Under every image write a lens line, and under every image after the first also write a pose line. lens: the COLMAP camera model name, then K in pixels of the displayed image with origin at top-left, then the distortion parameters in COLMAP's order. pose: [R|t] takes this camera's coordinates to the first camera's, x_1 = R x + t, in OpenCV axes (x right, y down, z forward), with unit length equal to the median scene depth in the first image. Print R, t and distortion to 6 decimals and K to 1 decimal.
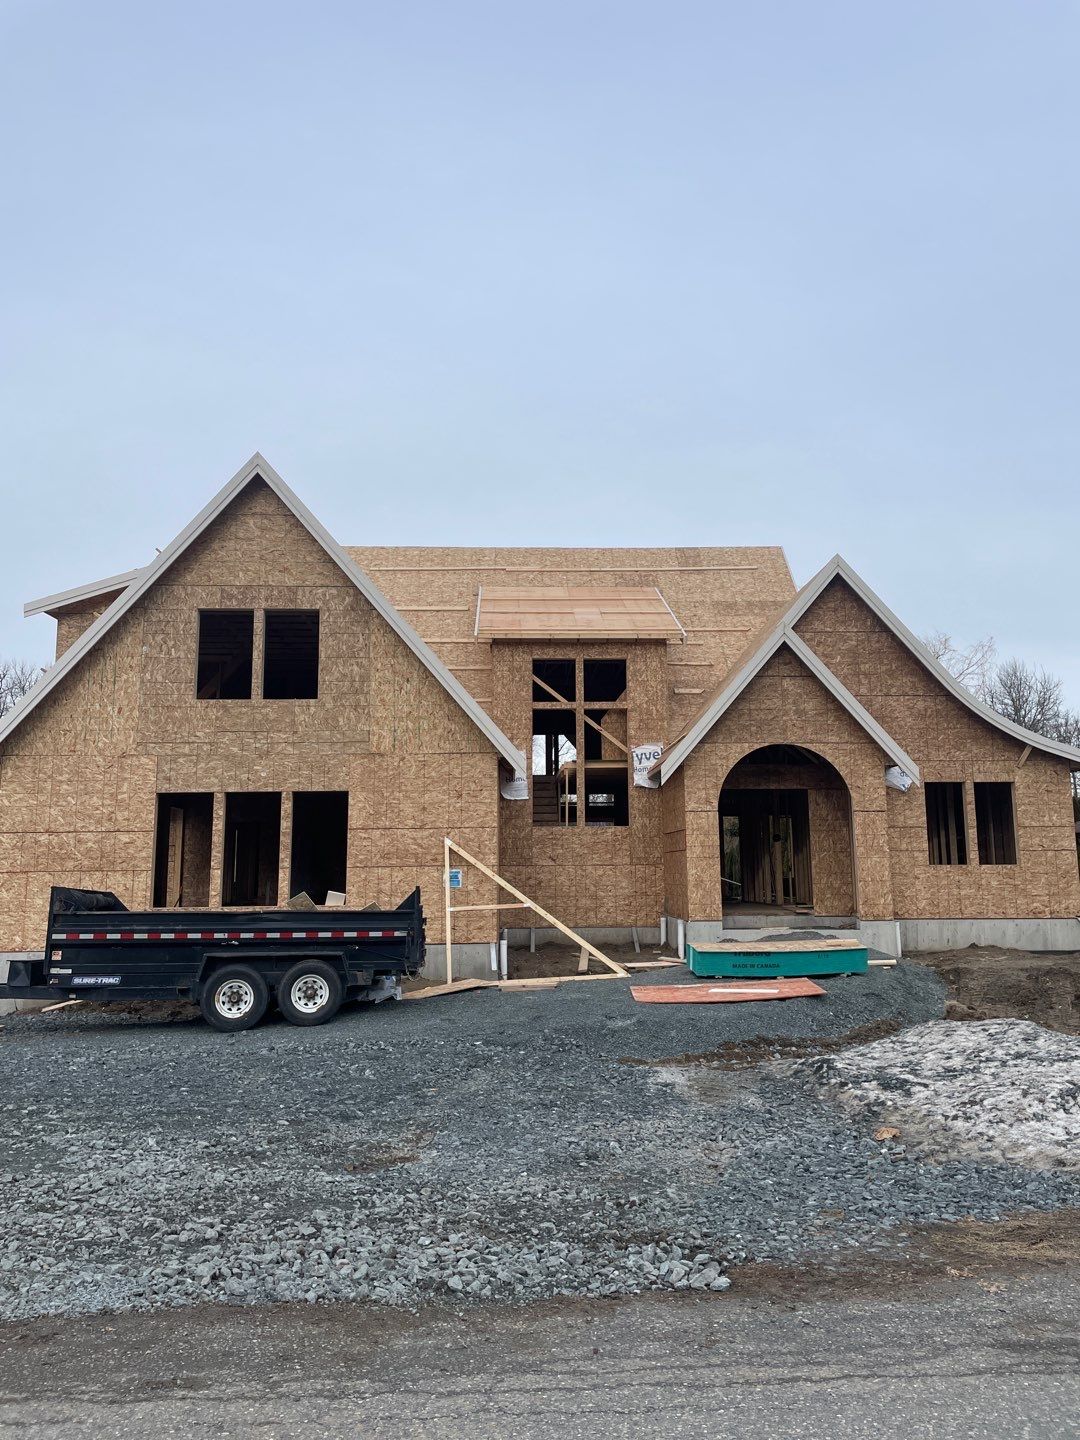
lens RADIAL K [[1096.5, 0, 550.9], [0, 1096.5, 699.1], [0, 0, 1]] dist [0.081302, -0.079449]
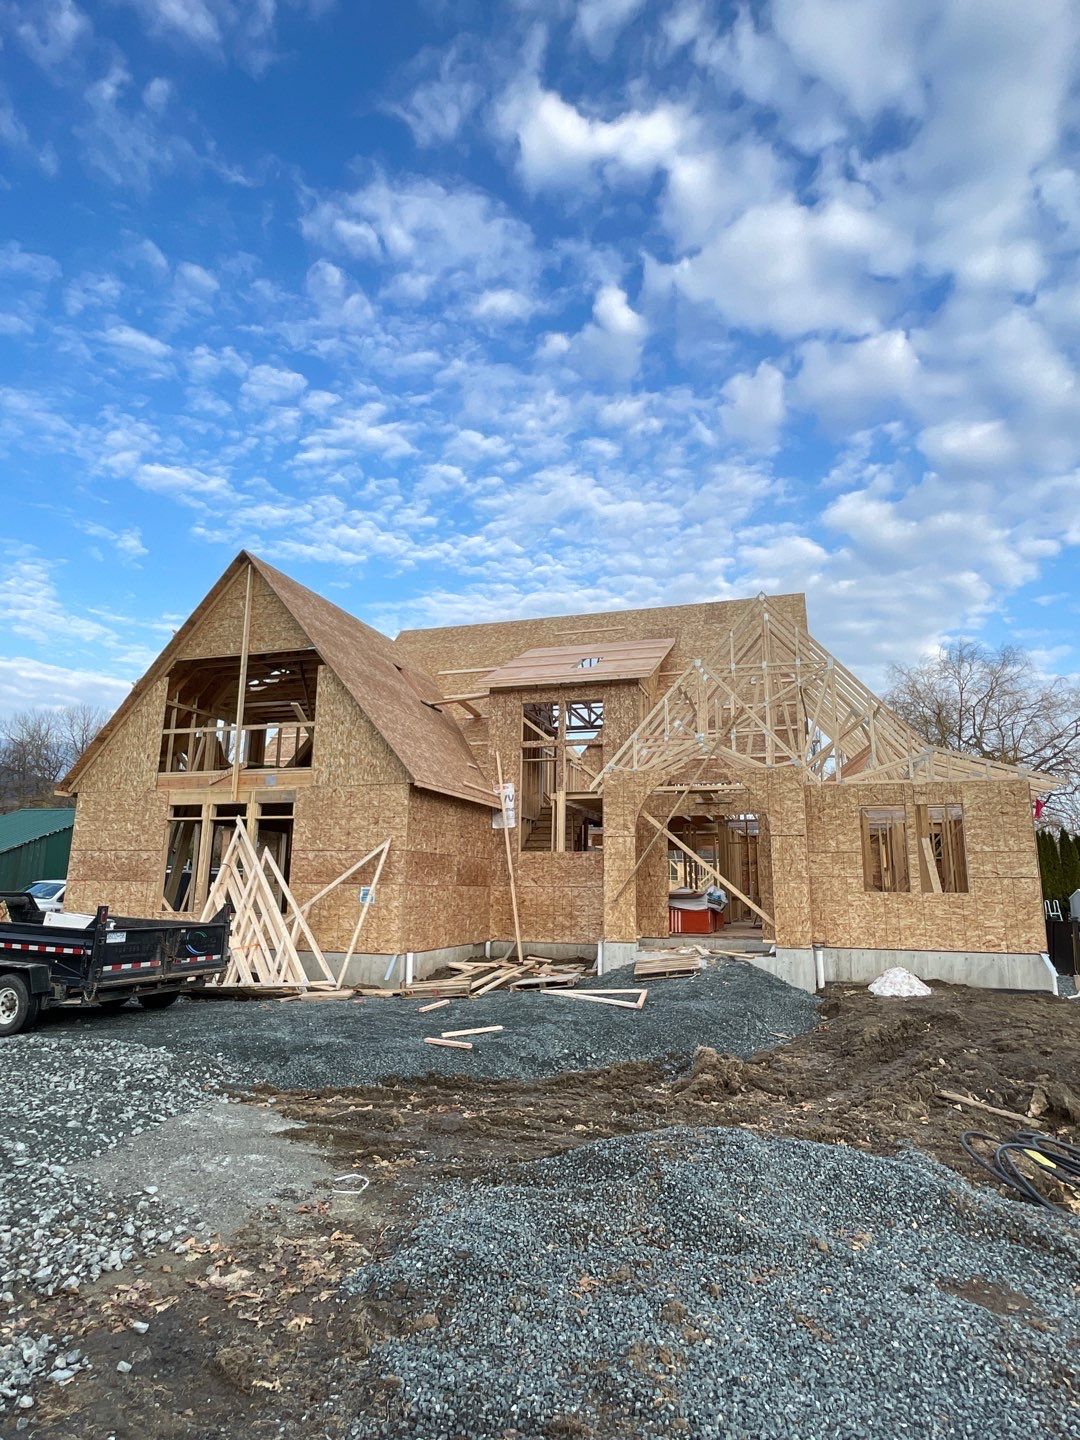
lens RADIAL K [[779.2, 0, 540.0], [0, 779.2, 720.0], [0, 0, 1]] dist [-0.004520, -0.000363]
pose [[0.940219, -0.049015, -0.337024, 0.324211], [0.032425, 0.997977, -0.054682, 0.029812], [0.339023, 0.040485, 0.939907, 0.273525]]
